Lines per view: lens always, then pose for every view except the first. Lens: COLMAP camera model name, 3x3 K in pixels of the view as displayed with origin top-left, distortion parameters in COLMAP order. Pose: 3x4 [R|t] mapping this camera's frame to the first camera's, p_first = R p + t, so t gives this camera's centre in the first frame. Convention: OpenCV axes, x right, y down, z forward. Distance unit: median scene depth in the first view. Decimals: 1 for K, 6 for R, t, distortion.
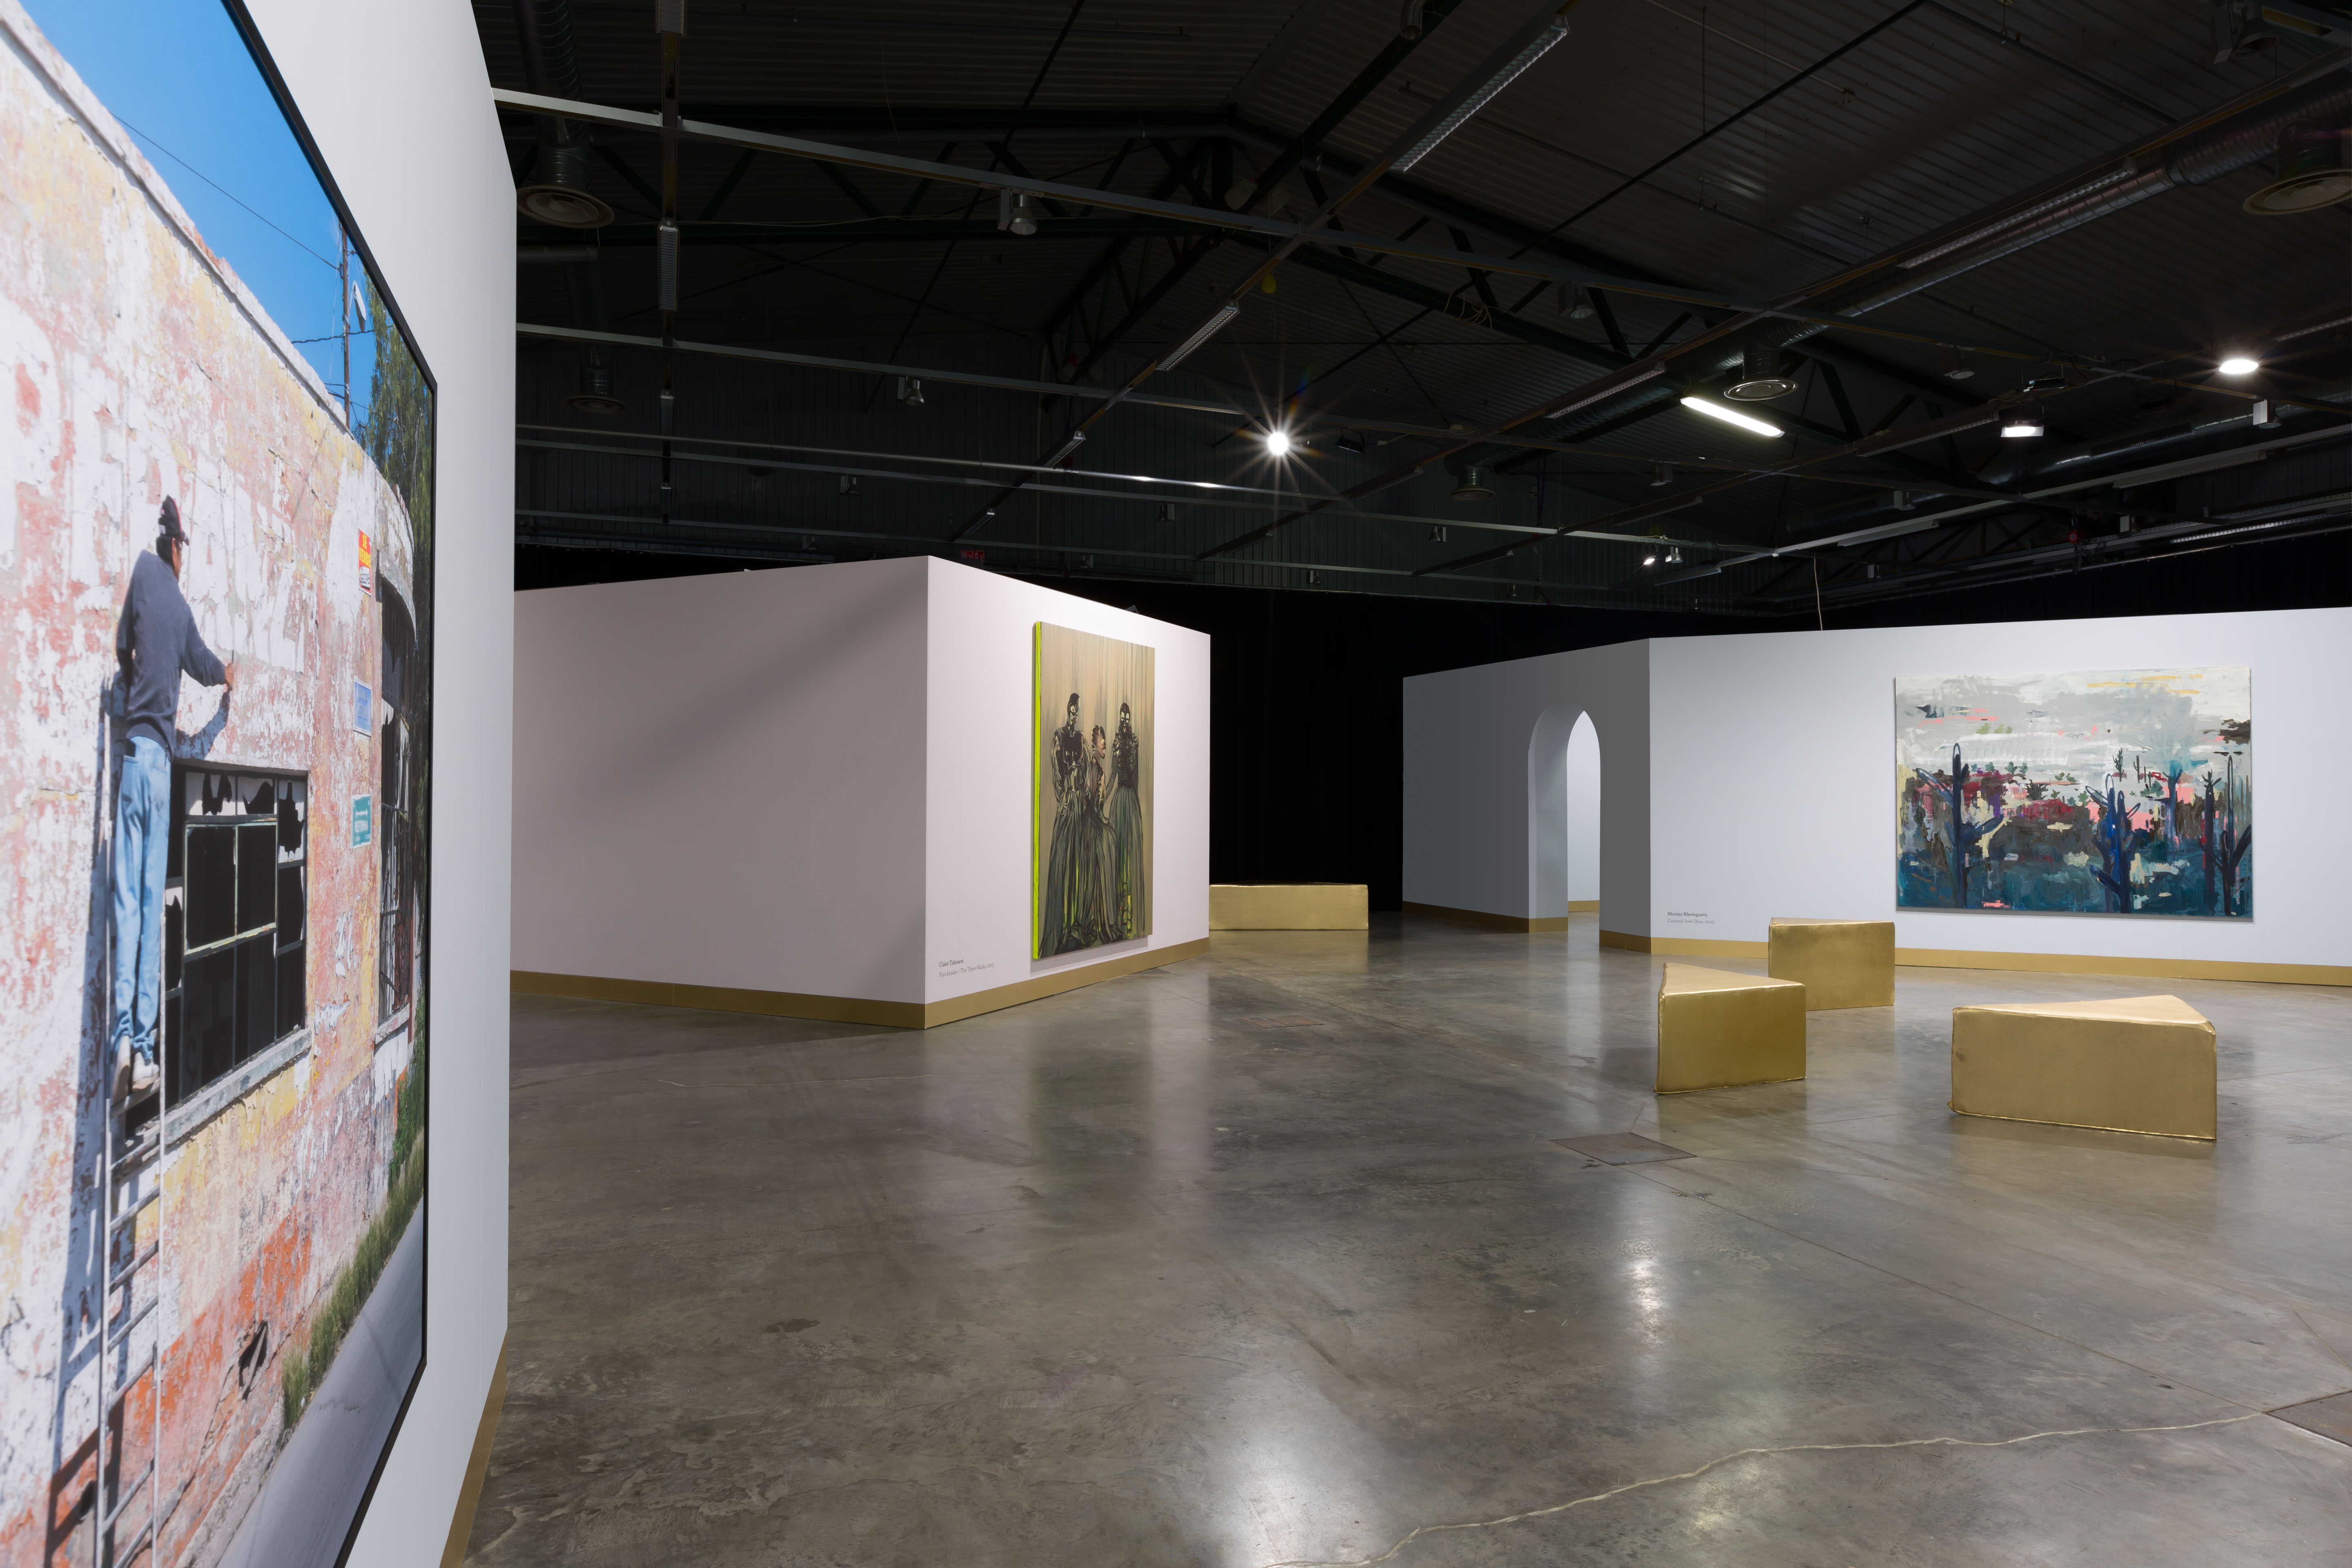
lens RADIAL K [[1366.5, 0, 1170.2], [0, 1366.5, 771.9], [0, 0, 1]] dist [-0.009941, 0.004619]
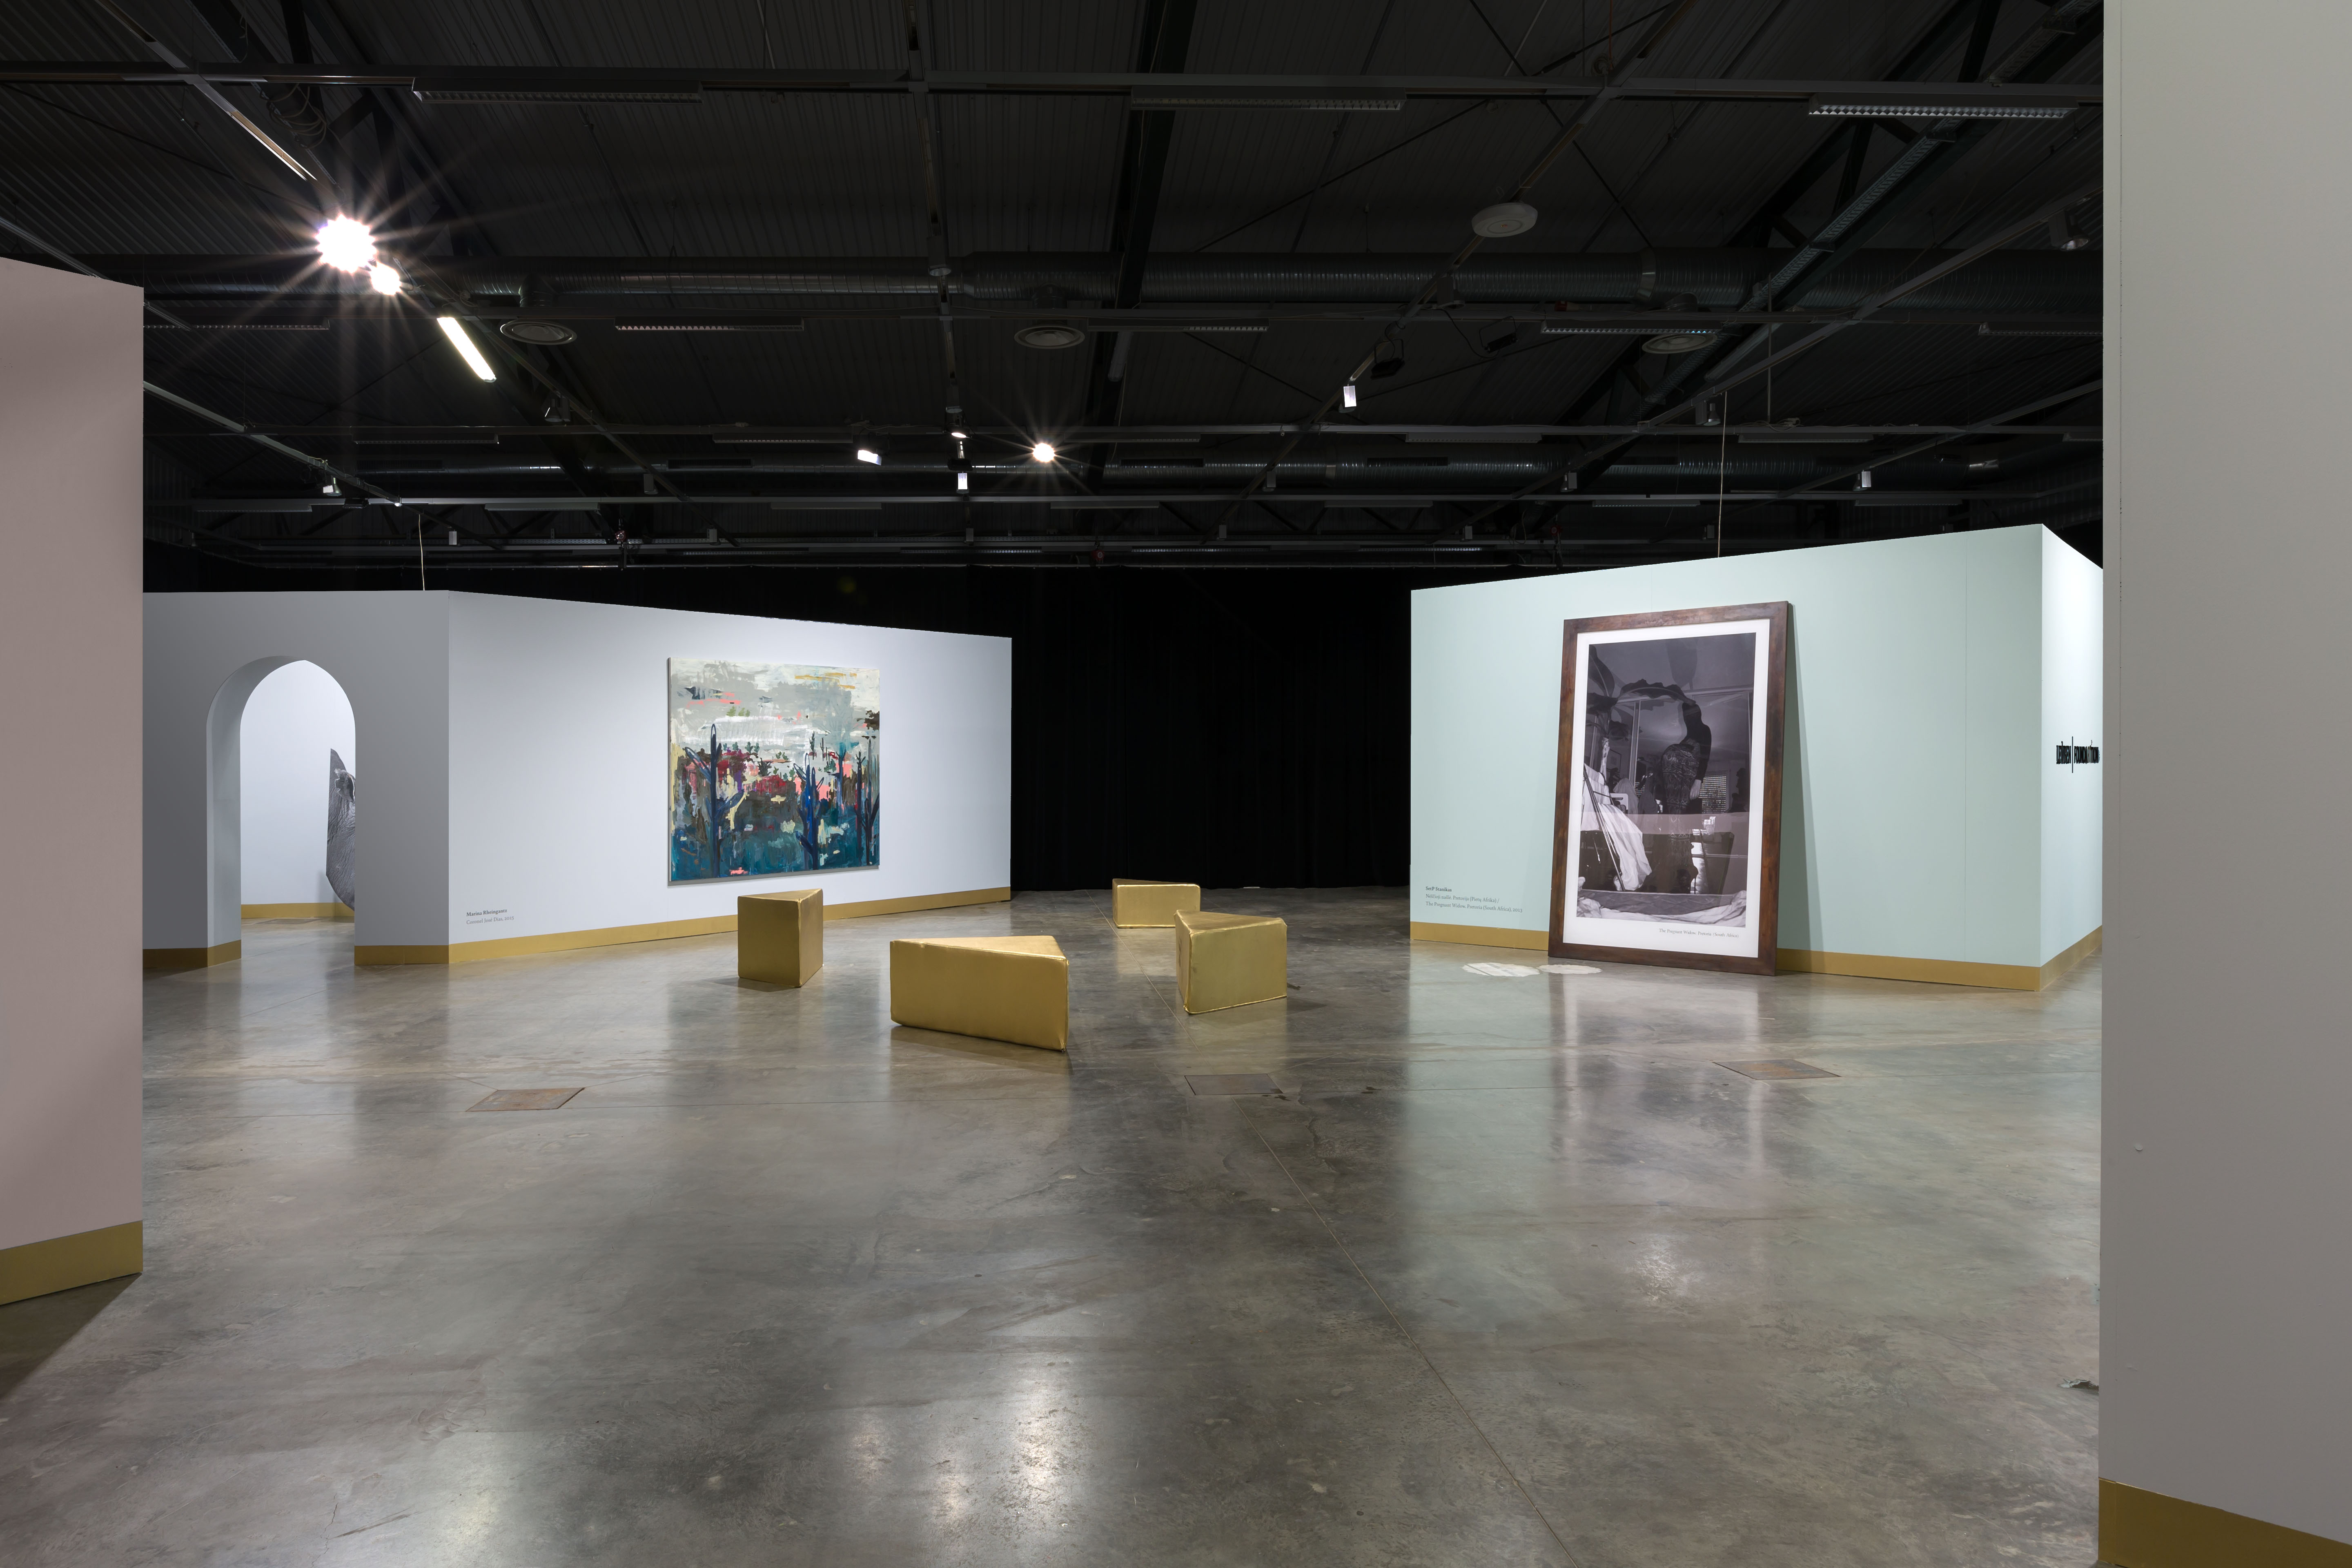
lens RADIAL K [[1366.5, 0, 1186.1], [0, 1366.5, 809.0], [0, 0, 1]] dist [-0.009941, 0.004619]
pose [[0.288450, -0.037370, 0.956765, -0.367614], [-0.002462, 0.999206, 0.039770, 0.001869], [-0.957492, -0.013827, 0.288129, 0.348705]]
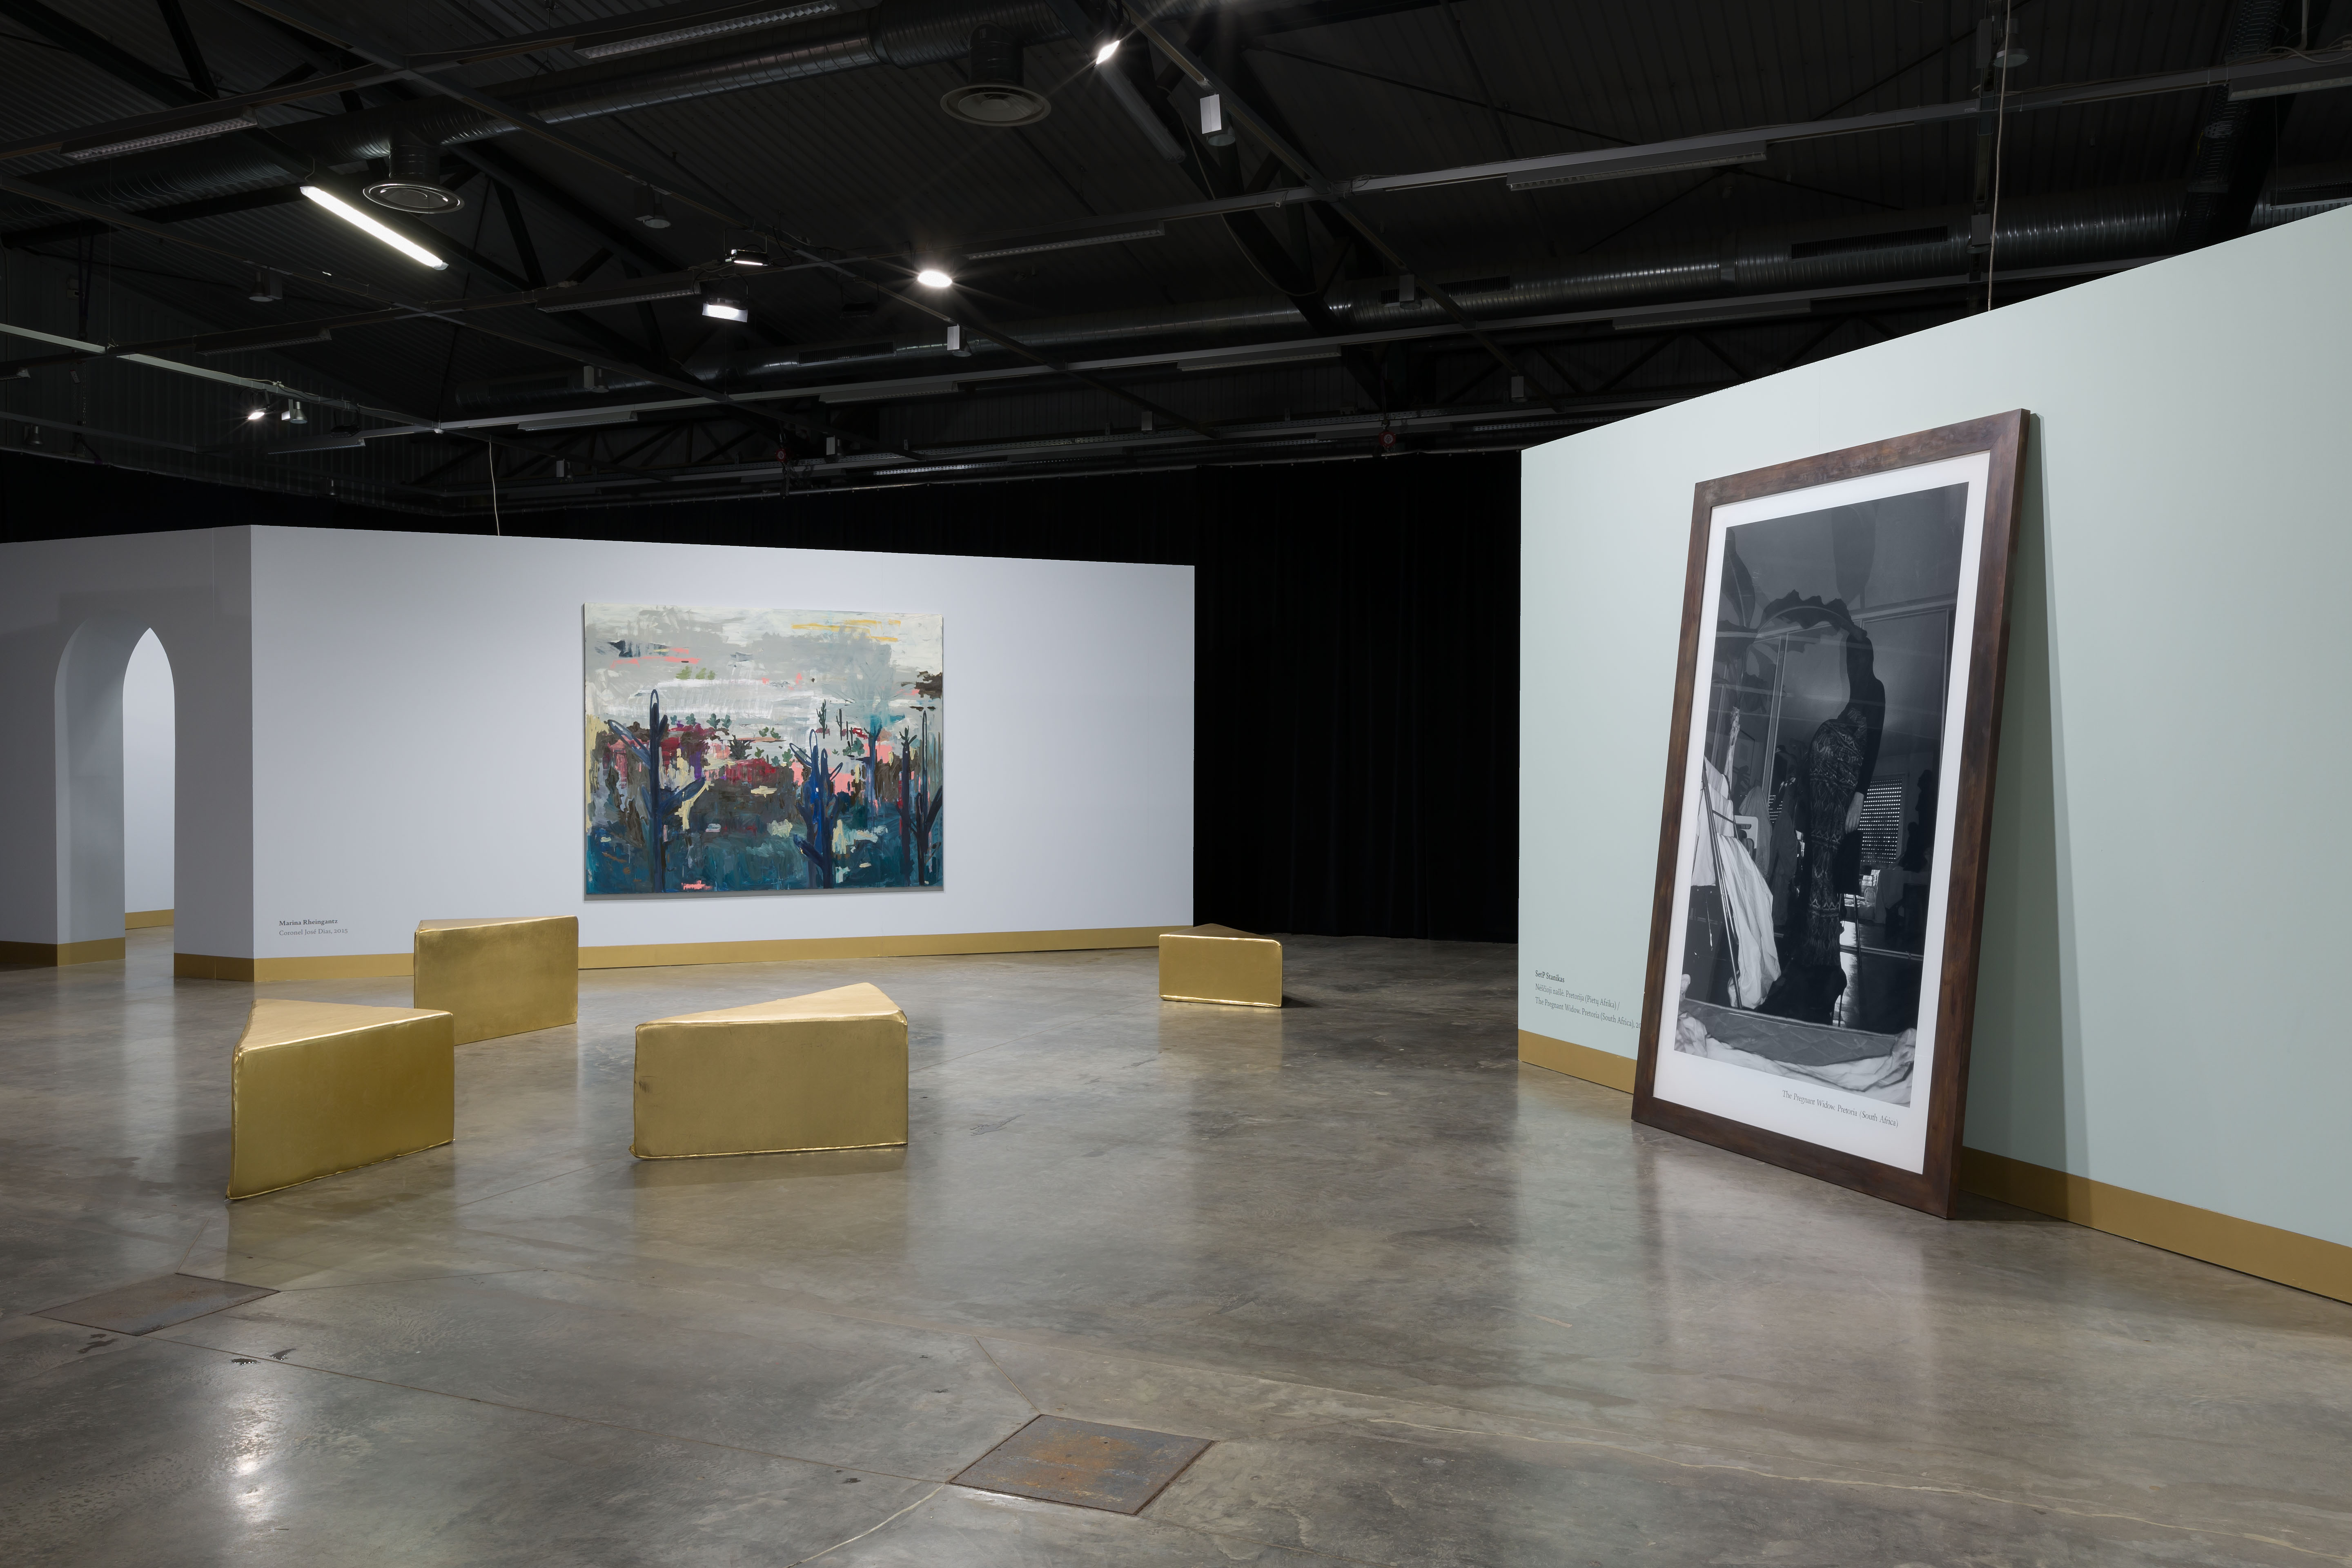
lens RADIAL K [[1768.8, 0, 1181.8], [0, 1768.8, 790.8], [0, 0, 1]] dist [0.003561, -0.006022]
pose [[0.692671, -0.014191, 0.721114, 0.036652], [-0.012632, 0.999414, 0.031801, 0.001743], [-0.721143, -0.031137, 0.692086, 0.045556]]
